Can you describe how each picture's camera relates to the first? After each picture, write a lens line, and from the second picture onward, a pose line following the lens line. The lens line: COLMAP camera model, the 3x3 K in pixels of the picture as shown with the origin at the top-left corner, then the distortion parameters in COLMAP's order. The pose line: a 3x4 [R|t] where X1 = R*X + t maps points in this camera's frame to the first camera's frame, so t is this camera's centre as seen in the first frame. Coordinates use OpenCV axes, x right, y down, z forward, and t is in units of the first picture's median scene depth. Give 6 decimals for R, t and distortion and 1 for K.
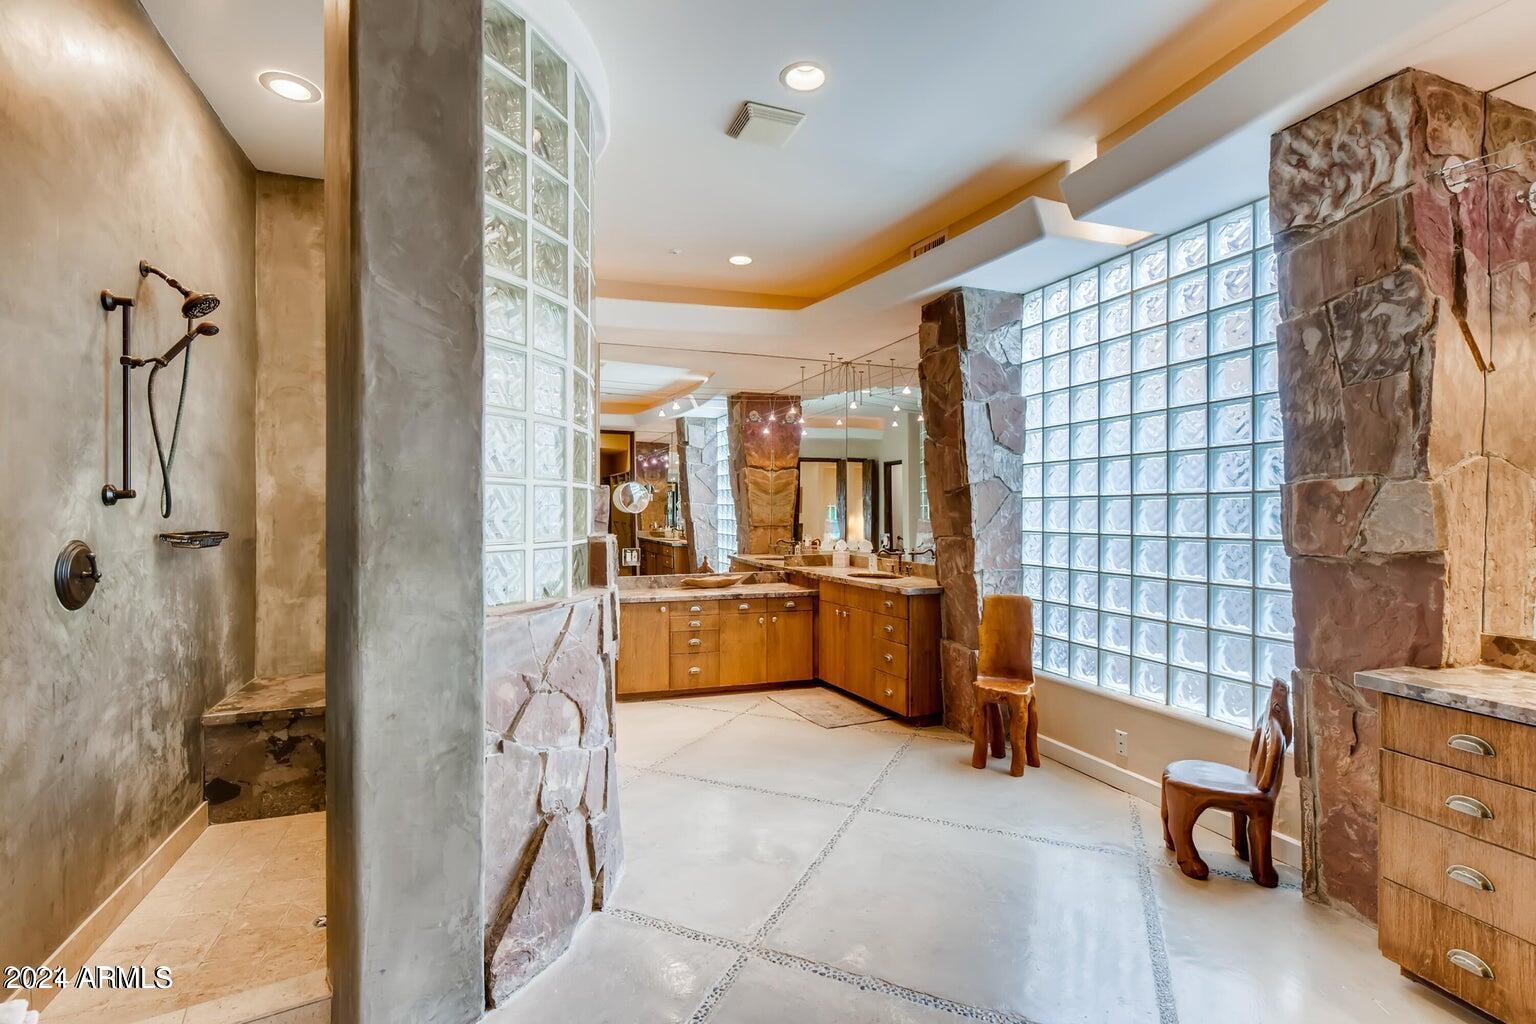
lens RADIAL K [[728.2, 0, 765.7], [0, 728.2, 515.1], [0, 0, 1]] dist [0.010821, -0.002318]
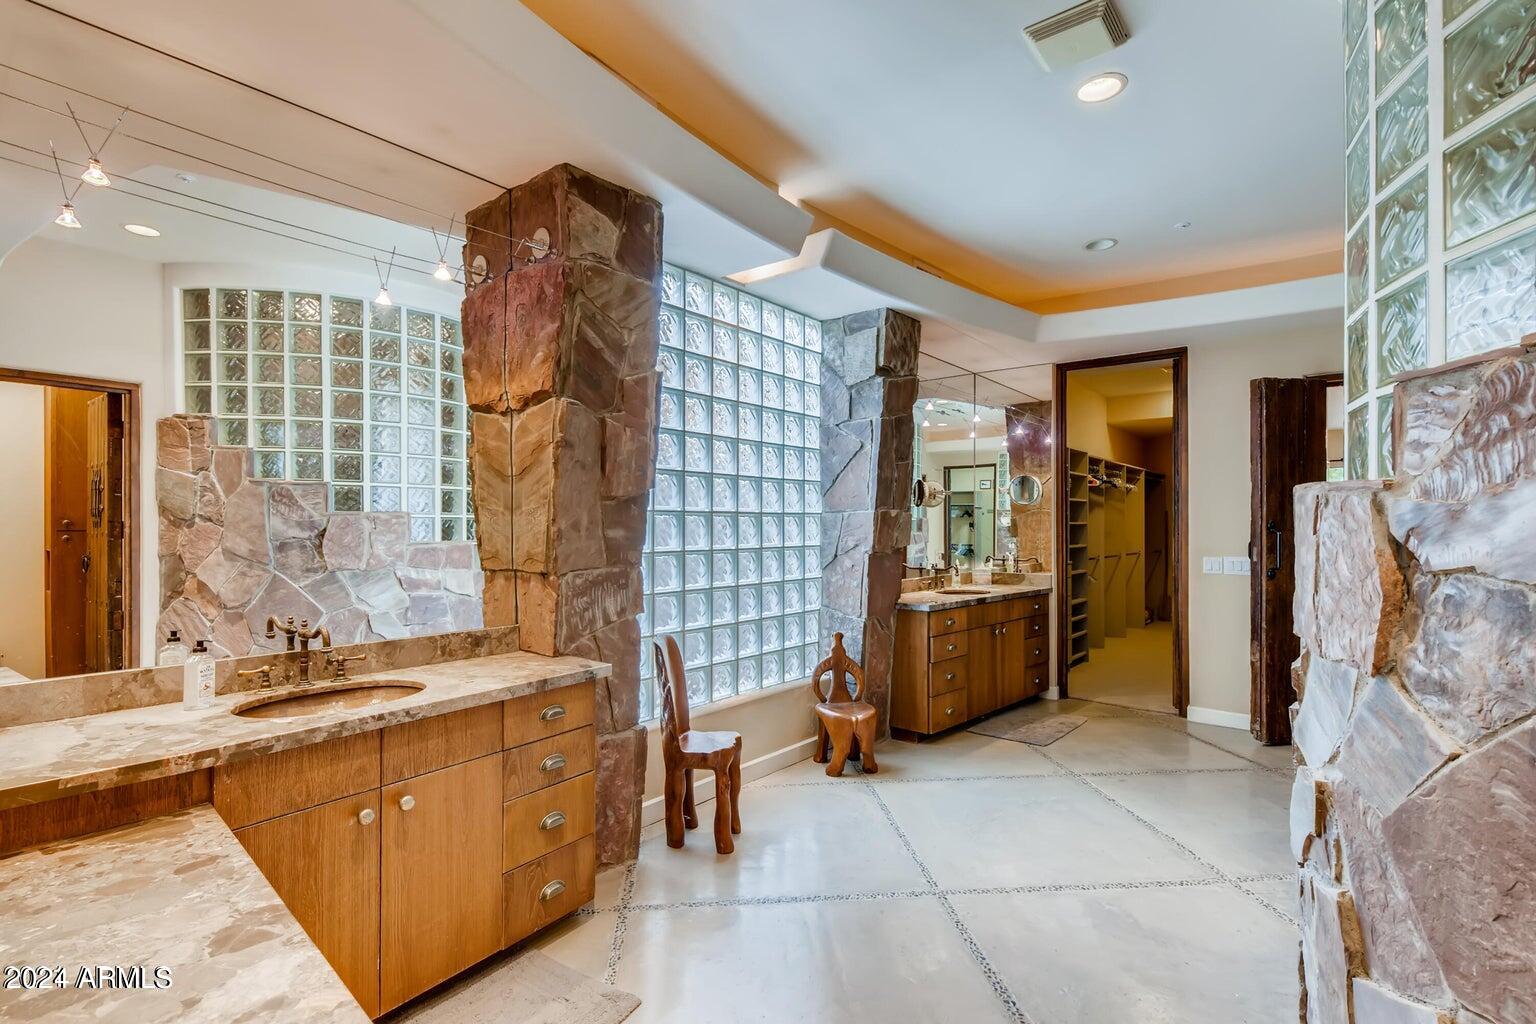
lens RADIAL K [[728.2, 0, 764.5], [0, 728.2, 515.4], [0, 0, 1]] dist [0.010821, -0.002318]
pose [[-0.496164, -0.000289, 0.868229, -0.378387], [-0.002892, 0.999995, -0.001319, -0.017006], [-0.868224, -0.003165, -0.496162, 1.220952]]
